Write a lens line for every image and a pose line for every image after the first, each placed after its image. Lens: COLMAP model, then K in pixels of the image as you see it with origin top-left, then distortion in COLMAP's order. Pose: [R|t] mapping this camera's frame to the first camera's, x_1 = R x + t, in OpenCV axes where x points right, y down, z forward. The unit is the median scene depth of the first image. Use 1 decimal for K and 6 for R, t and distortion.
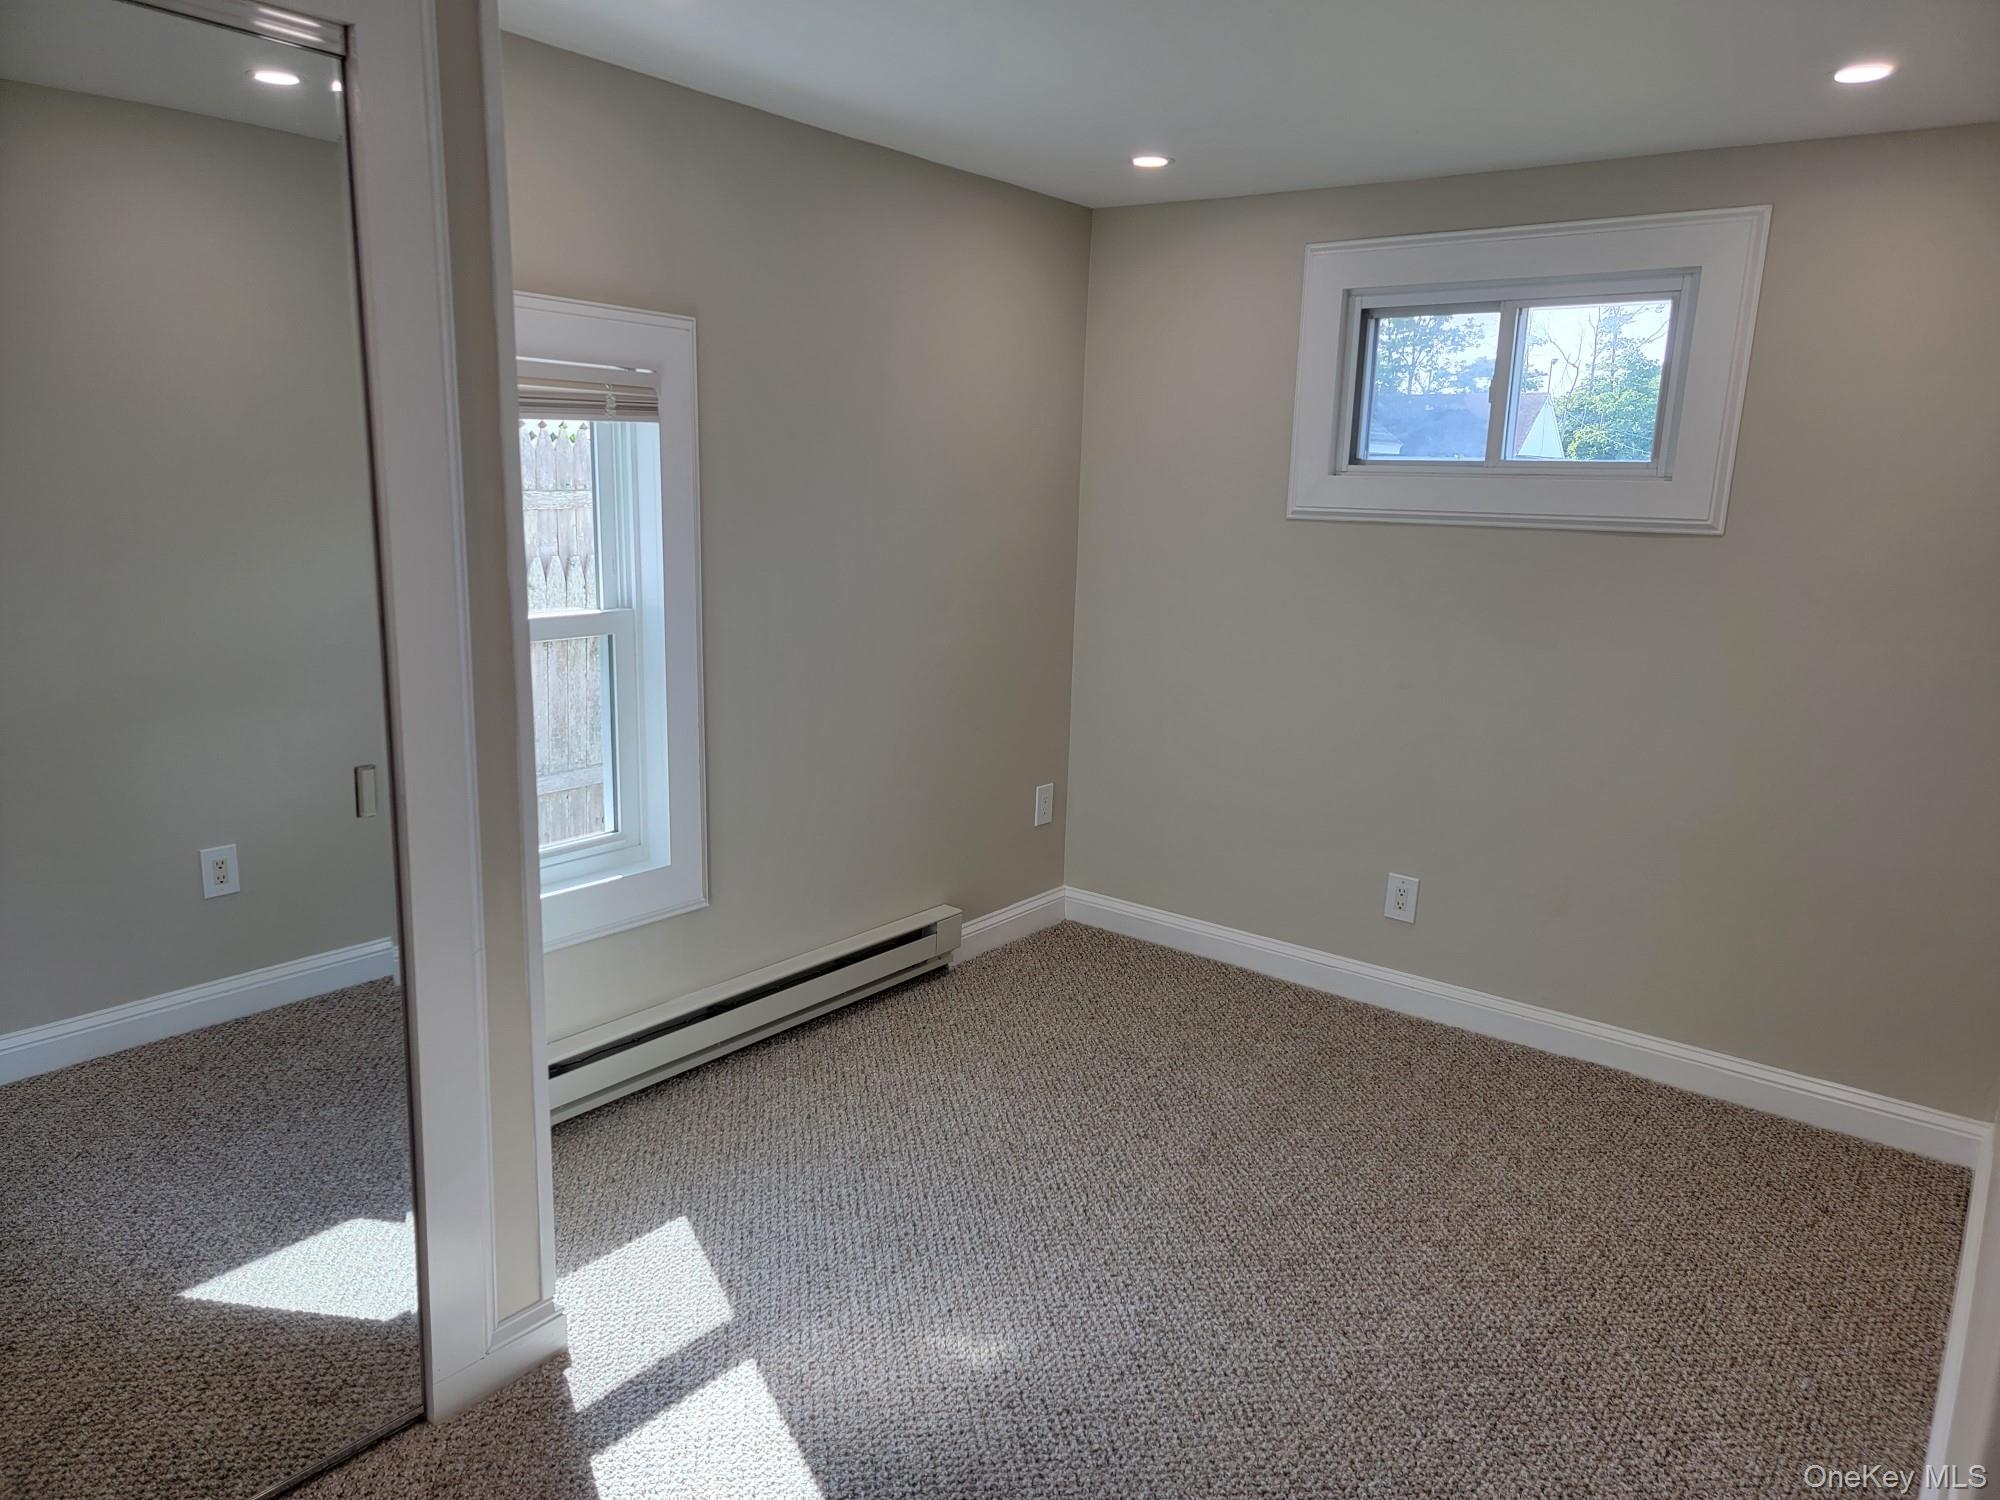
lens RADIAL K [[1348.7, 0, 1005.4], [0, 1348.7, 756.5], [0, 0, 1]] dist [0.032224, -0.001137]
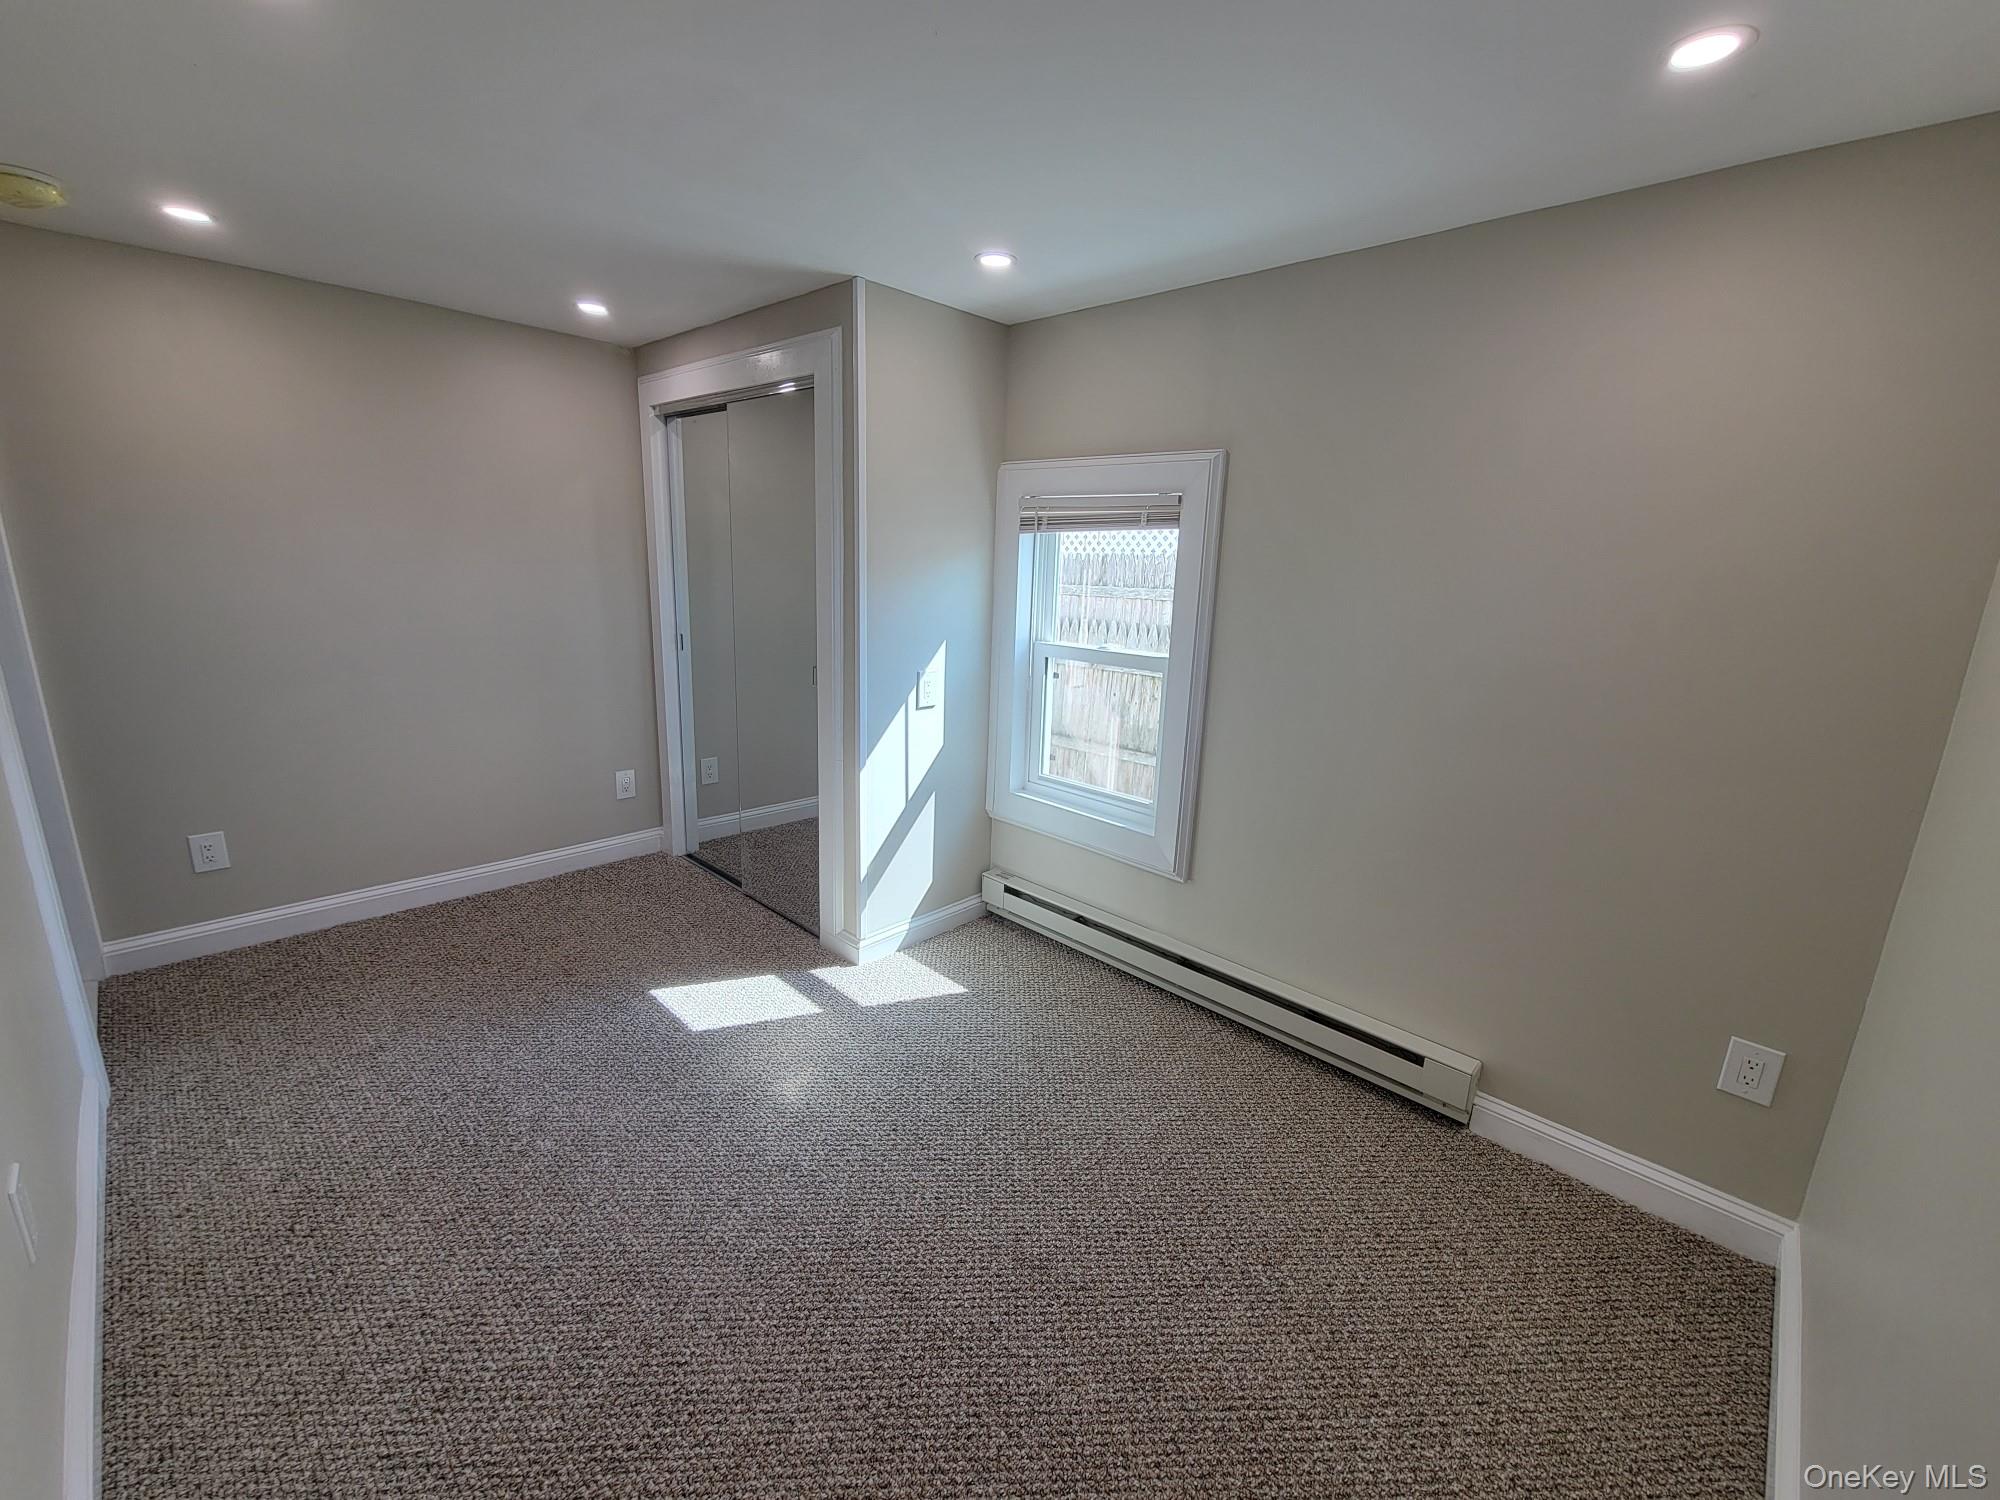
lens RADIAL K [[819.3, 0, 1009.9], [0, 819.3, 746.5], [0, 0, 1]] dist [-0.001891, -0.000621]
pose [[-0.093878, 0.189801, -0.977324, 0.652373], [-0.254163, 0.944563, 0.207852, -0.165100], [0.962594, 0.267913, -0.040433, 0.931234]]
